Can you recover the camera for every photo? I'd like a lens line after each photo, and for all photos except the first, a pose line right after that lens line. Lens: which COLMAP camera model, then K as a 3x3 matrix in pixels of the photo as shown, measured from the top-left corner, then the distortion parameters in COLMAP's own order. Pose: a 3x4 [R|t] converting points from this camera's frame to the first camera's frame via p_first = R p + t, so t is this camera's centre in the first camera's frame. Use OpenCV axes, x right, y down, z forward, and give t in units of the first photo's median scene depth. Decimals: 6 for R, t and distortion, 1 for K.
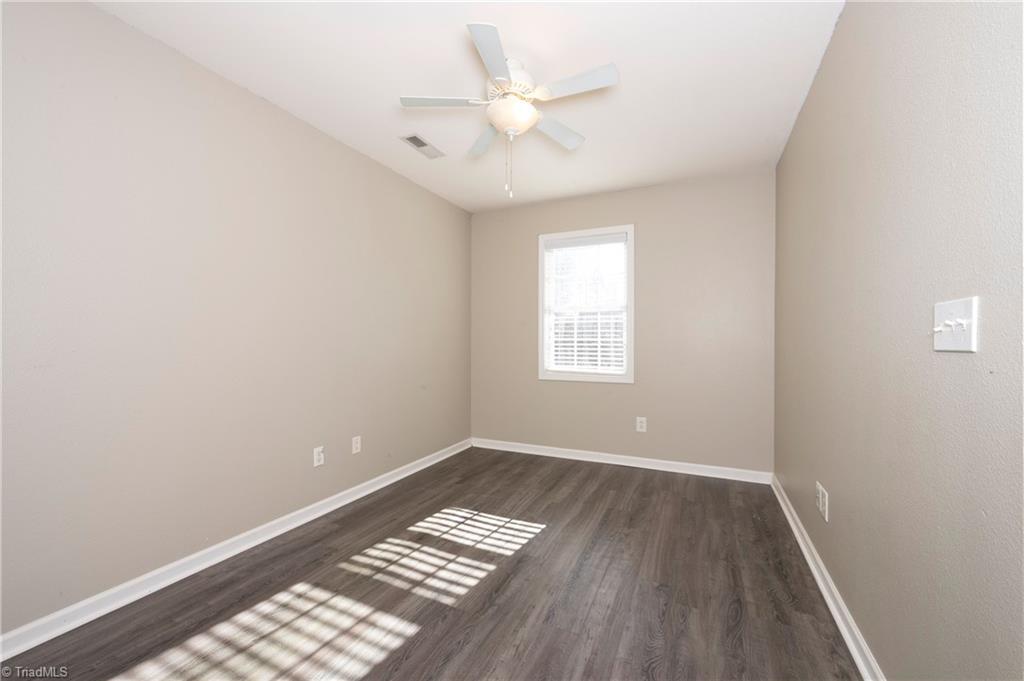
lens RADIAL K [[403.7, 0, 512.6], [0, 403.7, 341.6], [0, 0, 1]] dist [0.000606, 0.000042]
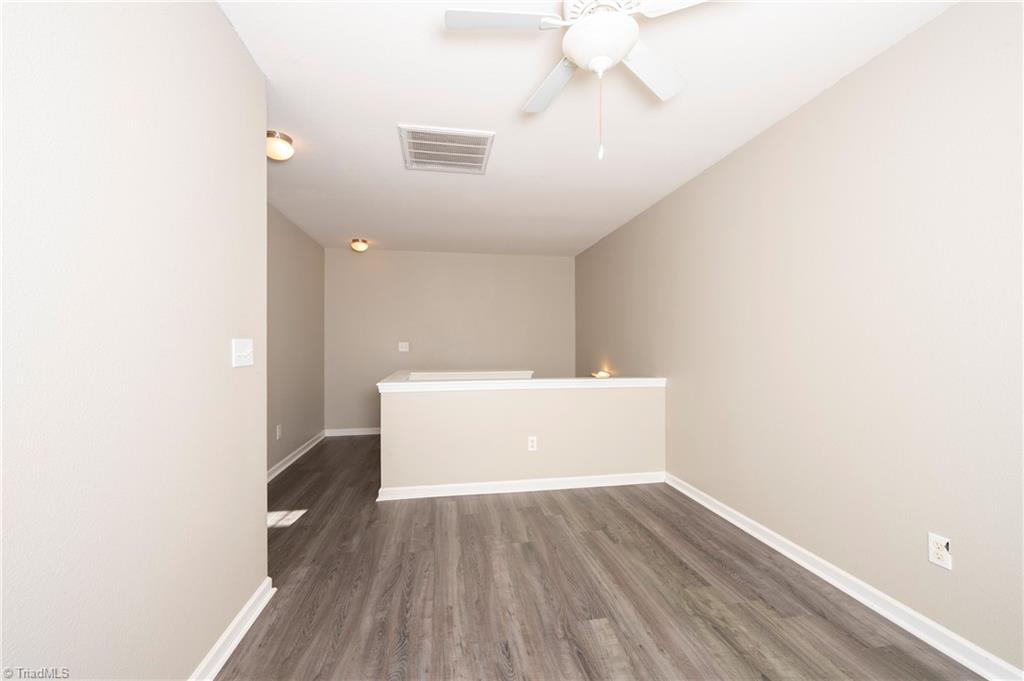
lens RADIAL K [[403.7, 0, 512.0], [0, 403.7, 342.9], [0, 0, 1]] dist [0.000606, 0.000042]
pose [[-0.819855, -0.002100, -0.572568, 0.642790], [0.002133, 0.999975, -0.006722, -0.040062], [0.572568, -0.006733, -0.819830, 1.835288]]
